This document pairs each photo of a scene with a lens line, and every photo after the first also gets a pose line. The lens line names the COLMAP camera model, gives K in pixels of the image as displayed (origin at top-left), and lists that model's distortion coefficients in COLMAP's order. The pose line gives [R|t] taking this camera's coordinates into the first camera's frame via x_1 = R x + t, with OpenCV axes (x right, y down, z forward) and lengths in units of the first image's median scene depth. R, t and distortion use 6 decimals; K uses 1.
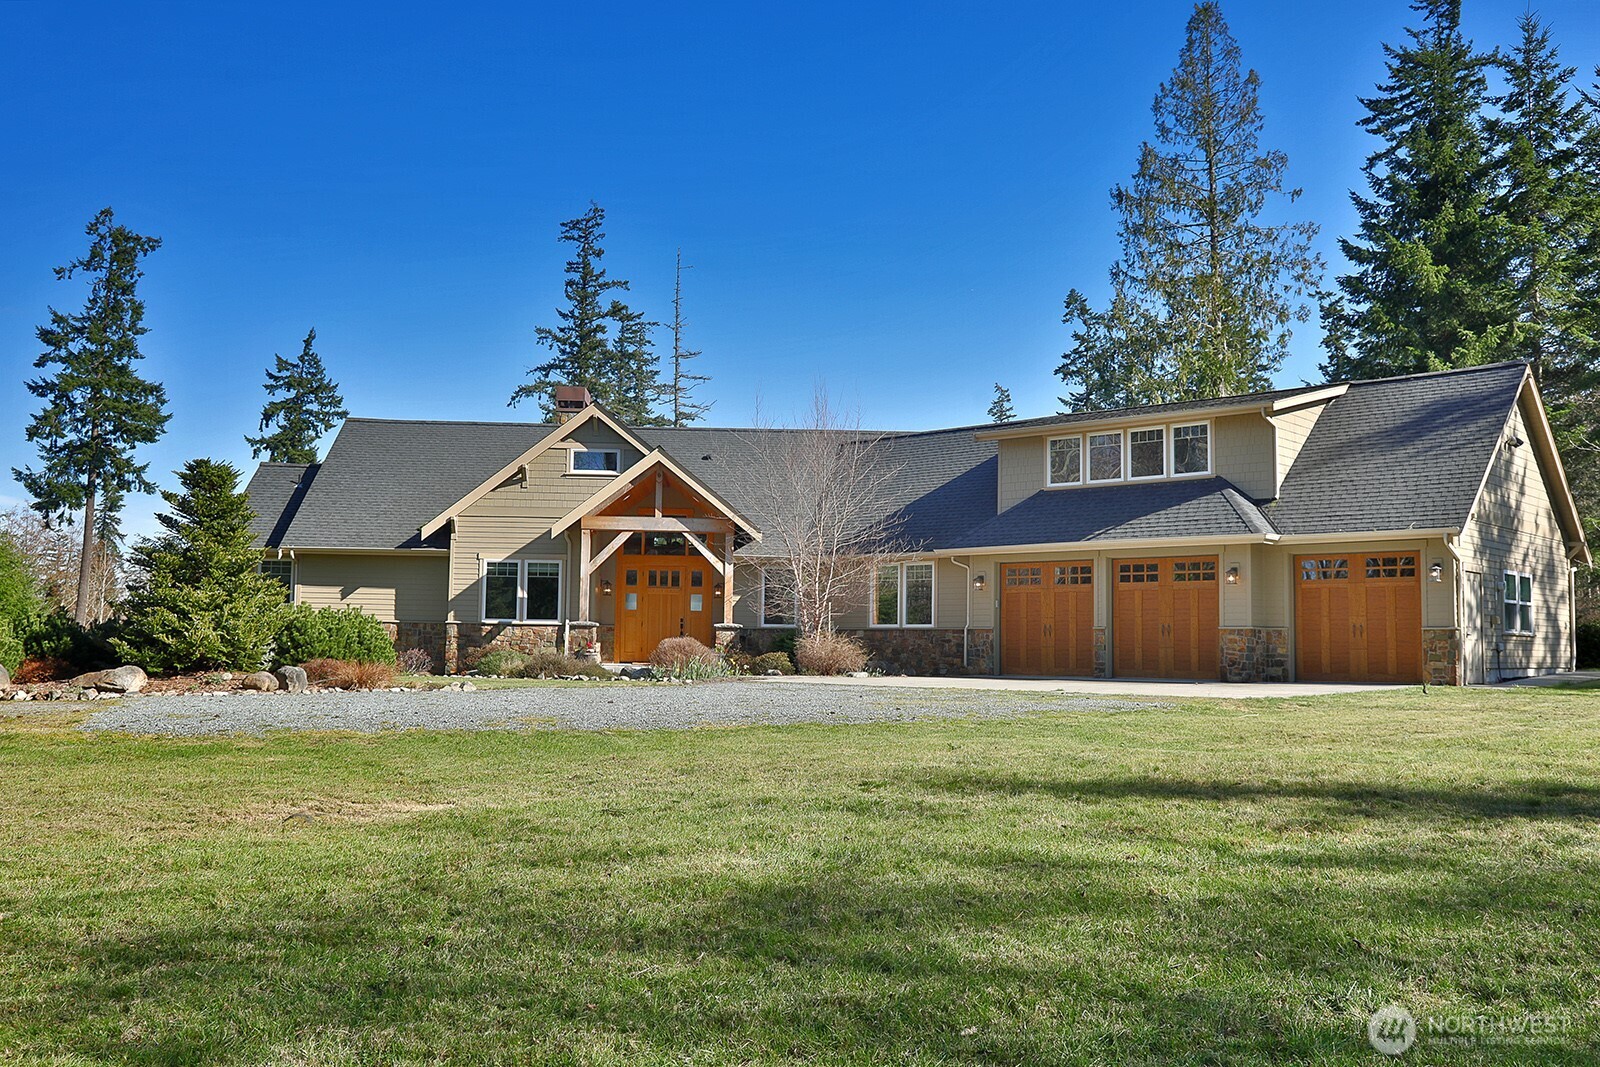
lens RADIAL K [[1363.0, 0, 801.5], [0, 1363.0, 453.9], [0, 0, 1]] dist [-0.104919, 0.139751]
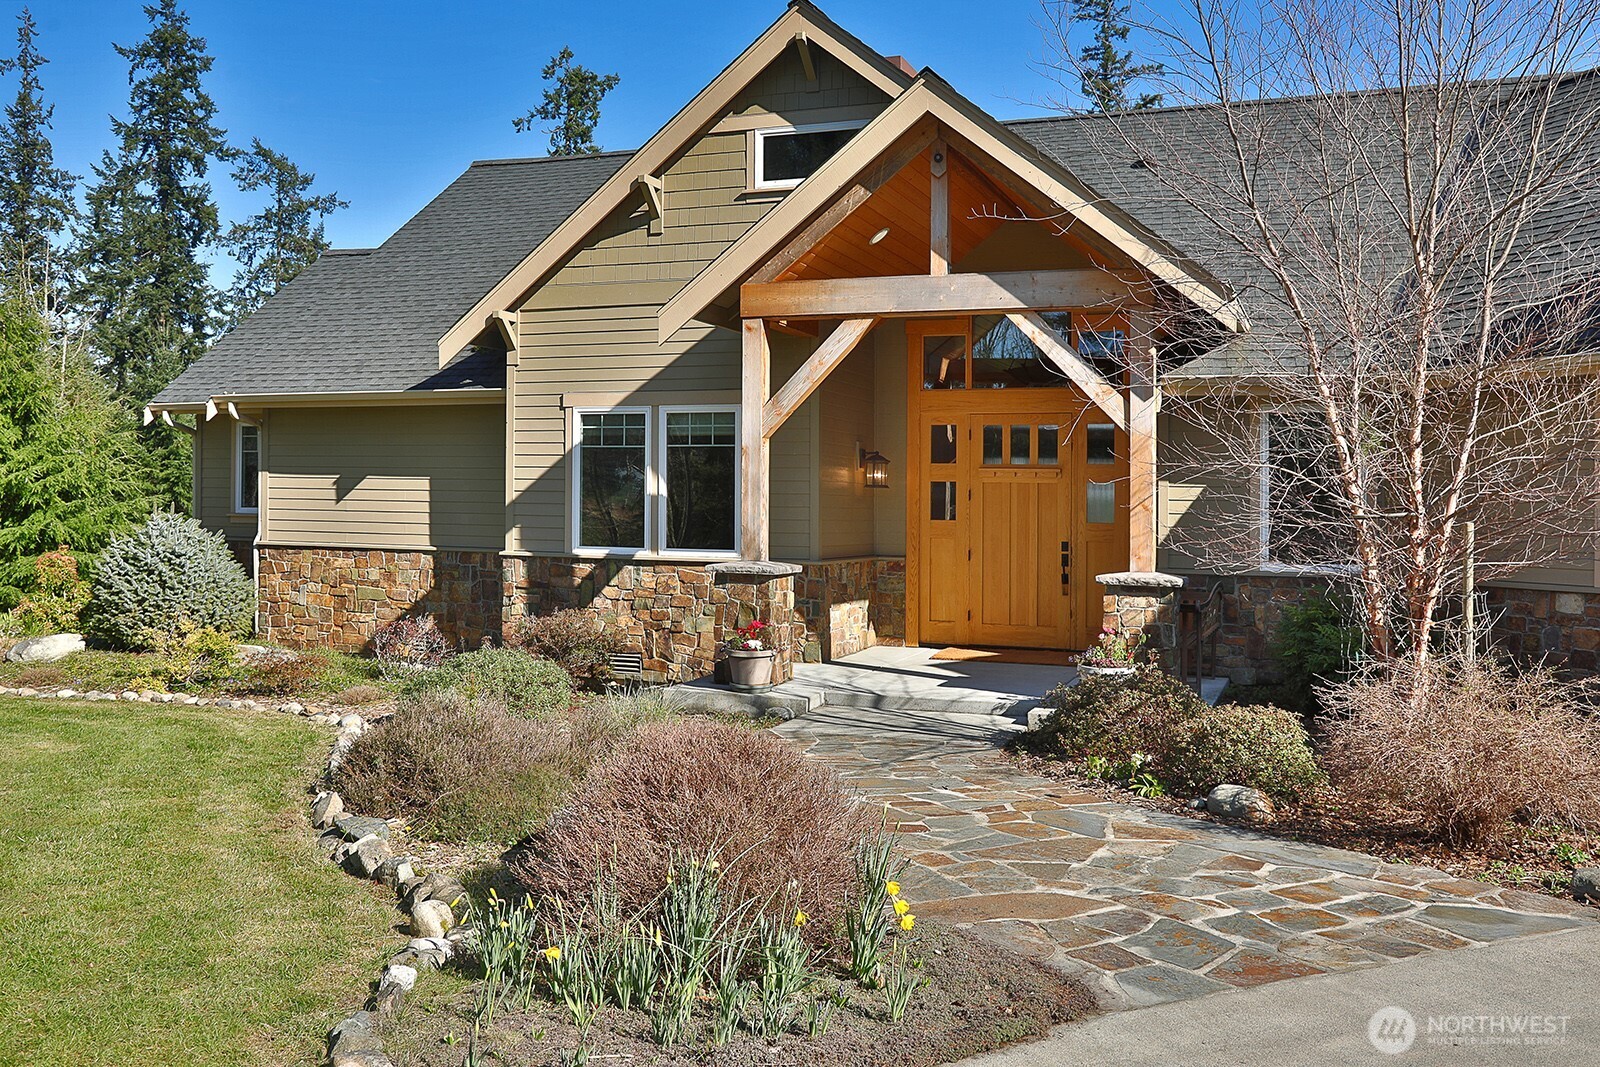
lens RADIAL K [[1363.0, 0, 801.5], [0, 1363.0, 453.9], [0, 0, 1]] dist [-0.104919, 0.139751]
pose [[0.908652, -0.014543, -0.417301, 0.010281], [0.055148, 0.994818, 0.085412, 0.059649], [0.413896, -0.100623, 0.904746, 0.641346]]
